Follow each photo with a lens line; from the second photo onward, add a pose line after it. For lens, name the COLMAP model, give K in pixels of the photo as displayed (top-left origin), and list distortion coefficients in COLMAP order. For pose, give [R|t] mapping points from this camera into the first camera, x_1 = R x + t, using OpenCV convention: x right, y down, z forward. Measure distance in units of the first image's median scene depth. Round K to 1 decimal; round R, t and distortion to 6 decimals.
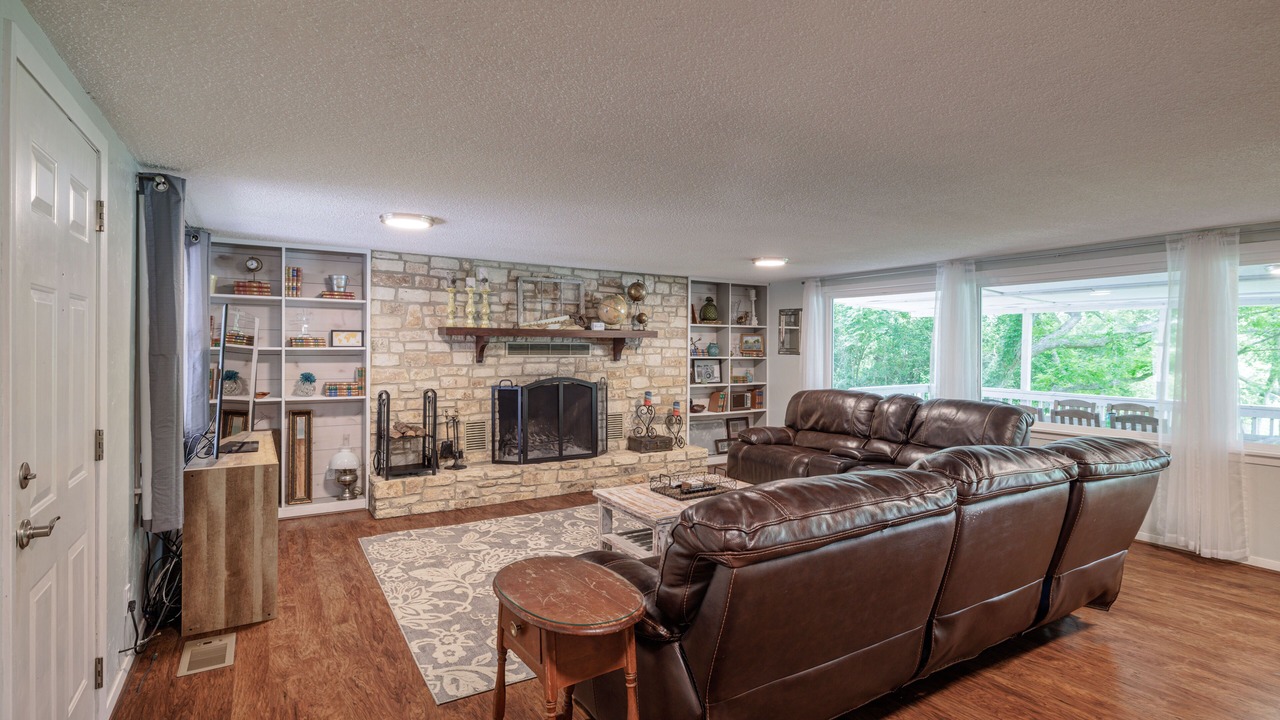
lens RADIAL K [[604.0, 0, 644.5], [0, 604.0, 349.4], [0, 0, 1]] dist [-0.003661, -0.000679]
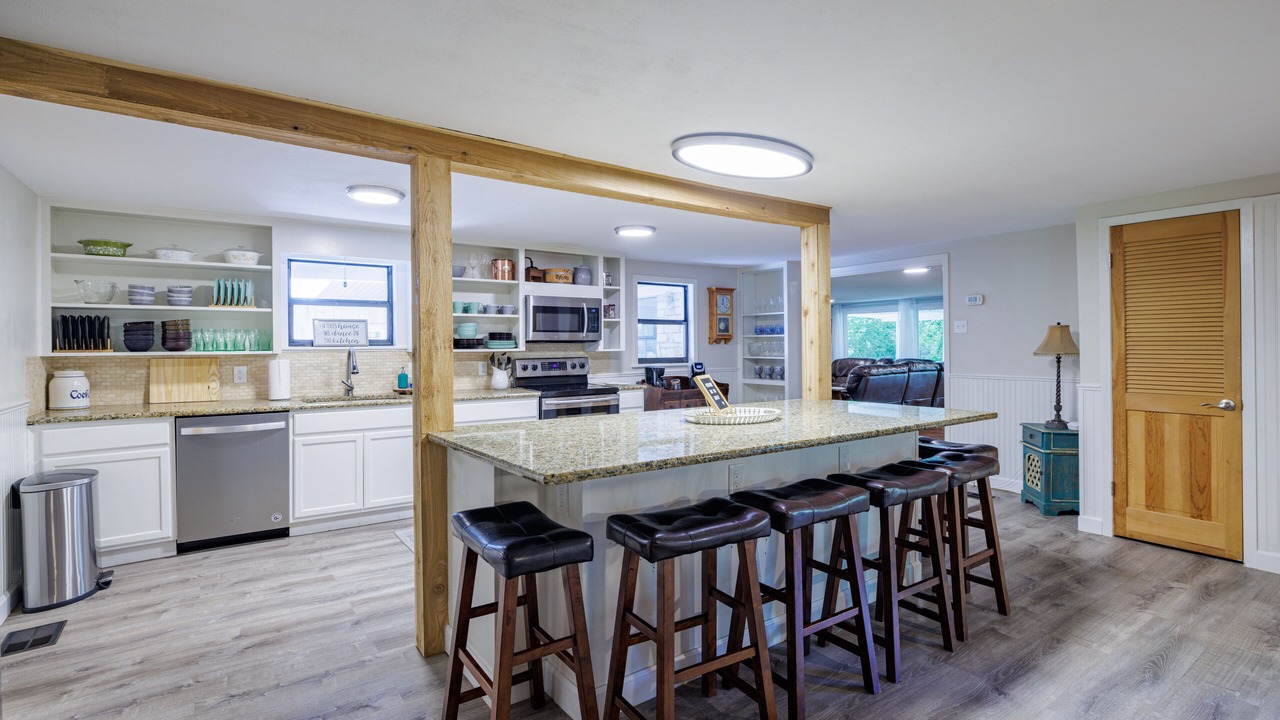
lens RADIAL K [[604.0, 0, 640.4], [0, 604.0, 355.3], [0, 0, 1]] dist [-0.003661, -0.000679]
pose [[0.998143, -0.015318, 0.058963, -0.565313], [0.014788, 0.999846, 0.009430, 0.025874], [-0.059099, -0.008540, 0.998216, -1.097501]]
